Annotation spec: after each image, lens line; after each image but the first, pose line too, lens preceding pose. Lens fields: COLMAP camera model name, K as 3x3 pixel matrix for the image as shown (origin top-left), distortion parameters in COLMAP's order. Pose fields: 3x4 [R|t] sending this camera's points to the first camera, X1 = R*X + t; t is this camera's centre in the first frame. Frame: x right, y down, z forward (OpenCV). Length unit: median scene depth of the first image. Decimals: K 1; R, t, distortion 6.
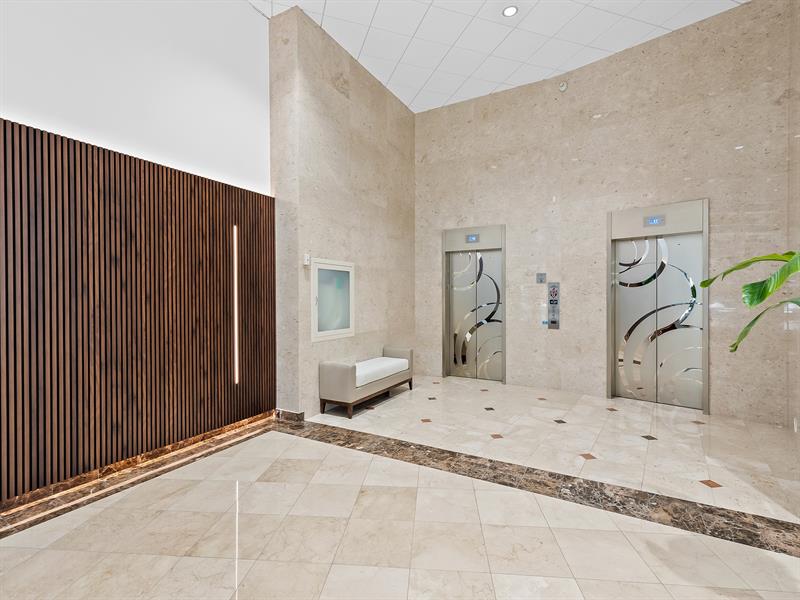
lens RADIAL K [[378.8, 0, 402.5], [0, 378.8, 299.5], [0, 0, 1]] dist [0.004432, 0.000117]
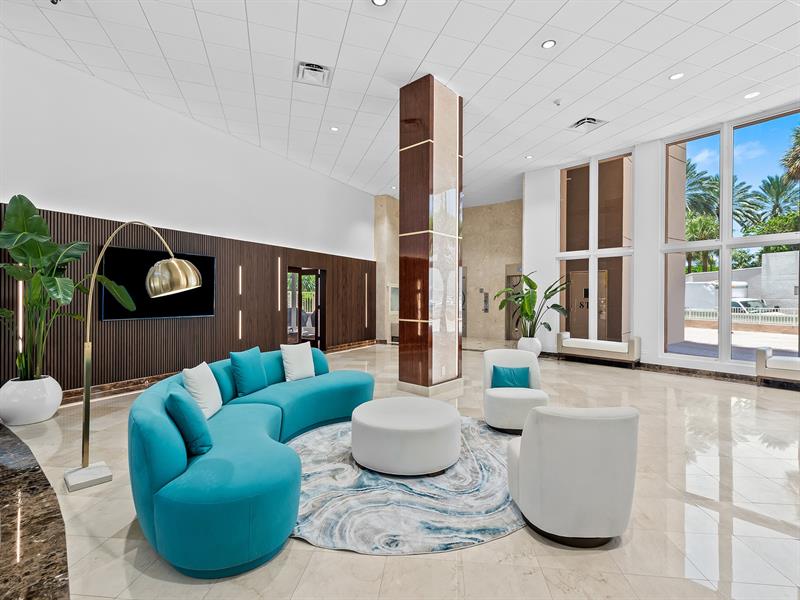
lens RADIAL K [[378.8, 0, 402.5], [0, 378.8, 299.5], [0, 0, 1]] dist [0.004432, 0.000117]
pose [[0.999511, 0.010280, -0.029528, -0.062185], [-0.010231, 0.999946, 0.001827, -0.001236], [0.029545, -0.001524, 0.999562, -1.715114]]
